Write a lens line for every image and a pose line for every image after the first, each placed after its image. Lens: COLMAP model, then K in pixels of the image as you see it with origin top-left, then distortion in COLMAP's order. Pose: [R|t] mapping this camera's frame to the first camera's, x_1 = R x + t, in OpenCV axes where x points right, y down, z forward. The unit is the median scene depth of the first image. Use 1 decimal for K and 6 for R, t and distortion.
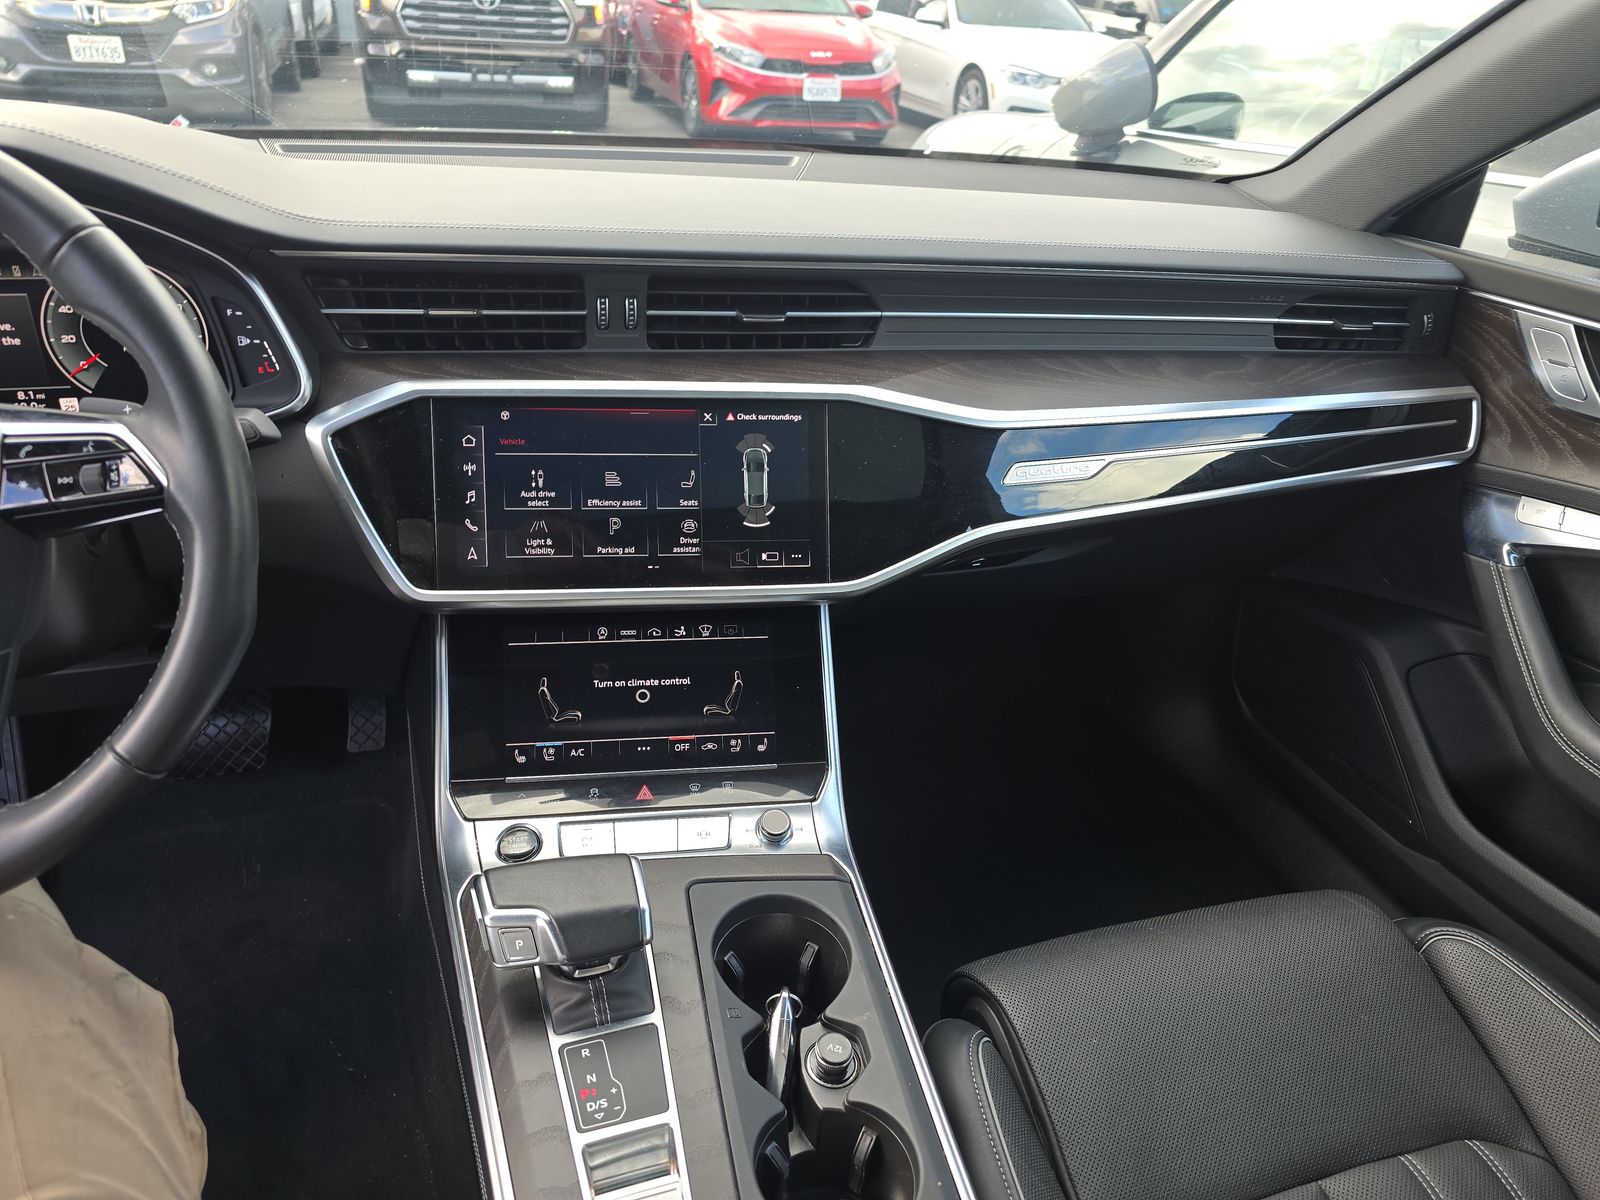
lens RADIAL K [[1068.4, 0, 800.0], [0, 1068.4, 600.0], [0, 0, 1]] dist [0.011884, 0.002861]
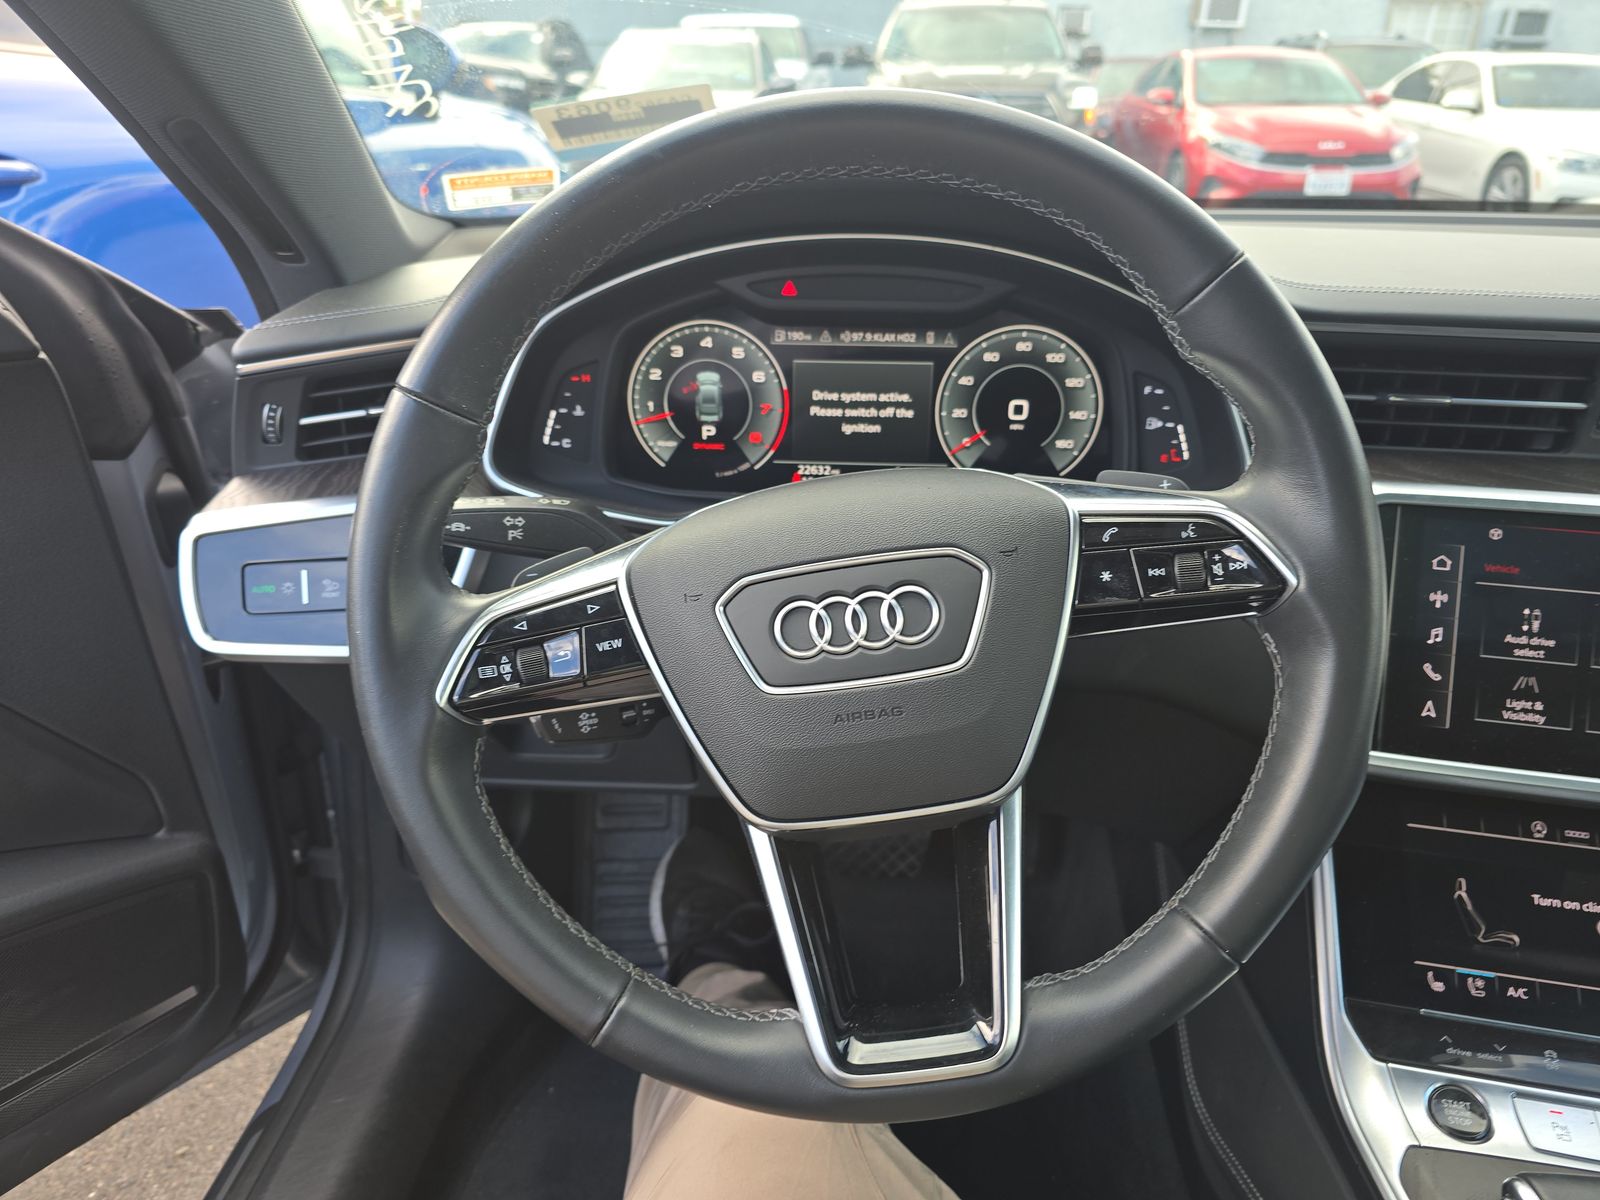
lens RADIAL K [[1081.3, 0, 800.0], [0, 1081.3, 600.0], [0, 0, 1]] dist [0.051090, -0.044076]
pose [[0.939289, 0.103414, -0.327172, -0.475639], [-0.132509, 0.988856, -0.067863, -0.007618], [0.316508, 0.107097, 0.942525, 0.112163]]
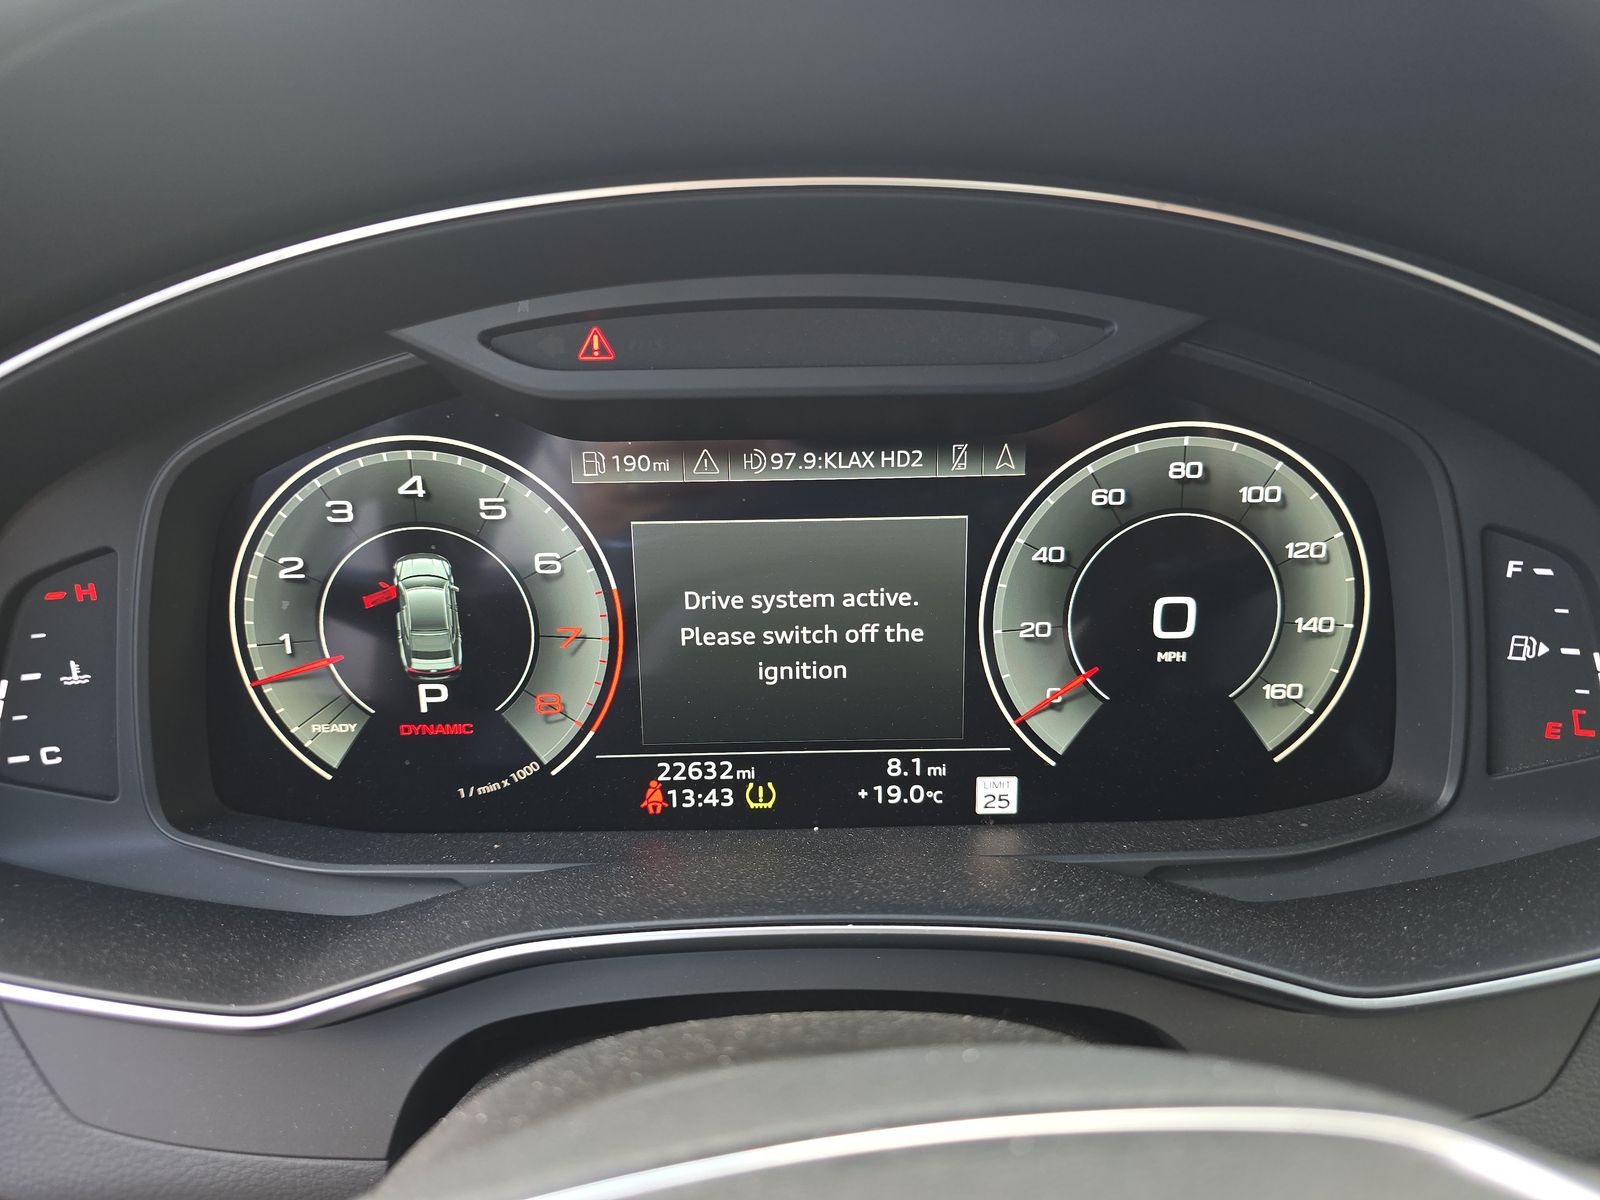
lens RADIAL K [[1086.2, 0, 800.0], [0, 1086.2, 600.0], [0, 0, 1]] dist [0.036903, -0.033221]
pose [[0.963384, 0.031745, -0.266241, -0.636396], [-0.076048, 0.984541, -0.157783, -0.180001], [0.257116, 0.172253, 0.950905, 0.592324]]
